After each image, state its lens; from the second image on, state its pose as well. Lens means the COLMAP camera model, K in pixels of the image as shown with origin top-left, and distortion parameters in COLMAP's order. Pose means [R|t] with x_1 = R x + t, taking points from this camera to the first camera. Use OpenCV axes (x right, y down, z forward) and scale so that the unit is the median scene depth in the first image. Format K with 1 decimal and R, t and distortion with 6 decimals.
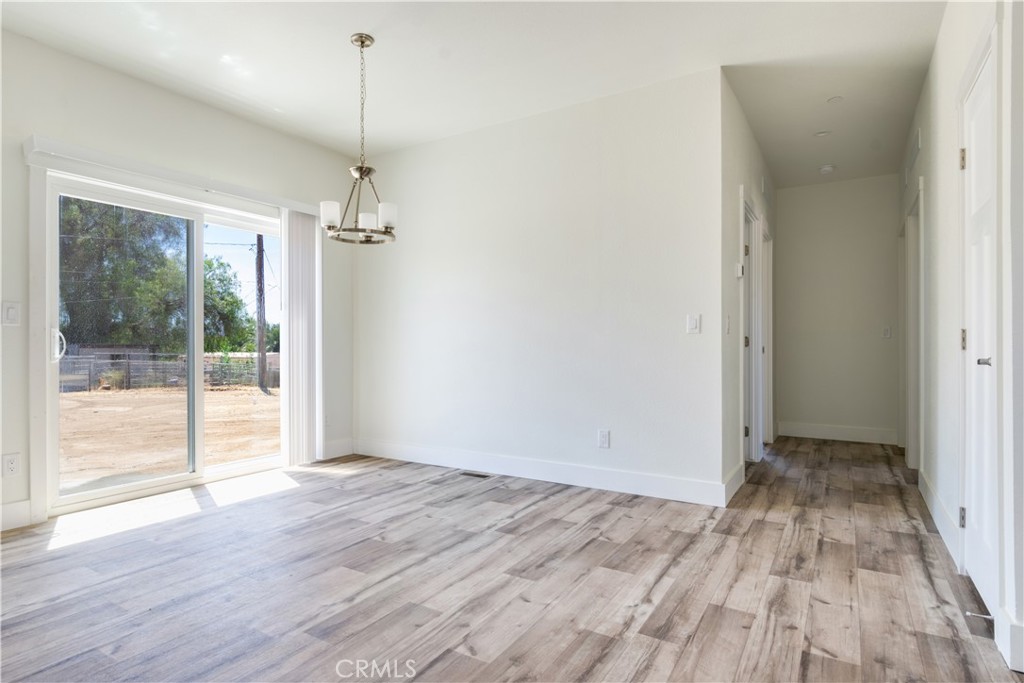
lens RADIAL K [[542.9, 0, 508.3], [0, 542.9, 350.3], [0, 0, 1]] dist [0.002877, -0.002011]
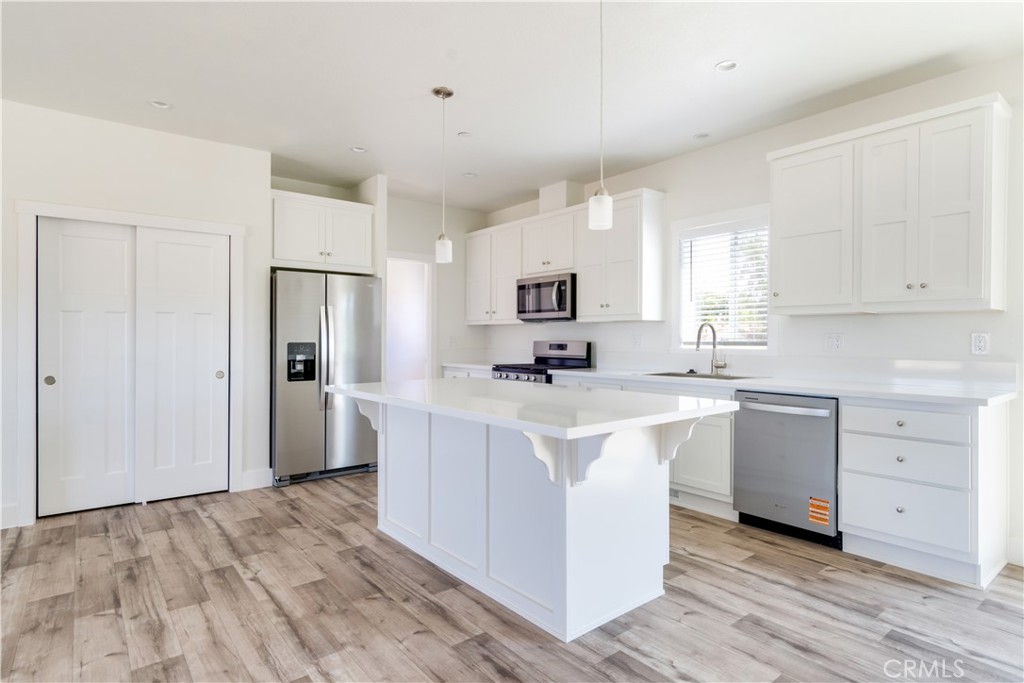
lens RADIAL K [[542.9, 0, 508.6], [0, 542.9, 336.7], [0, 0, 1]] dist [0.002877, -0.002011]
pose [[-0.340849, -0.010575, -0.940059, 1.128509], [-0.009069, 0.999927, -0.007960, -0.077877], [0.940074, 0.005812, -0.340920, 1.794310]]
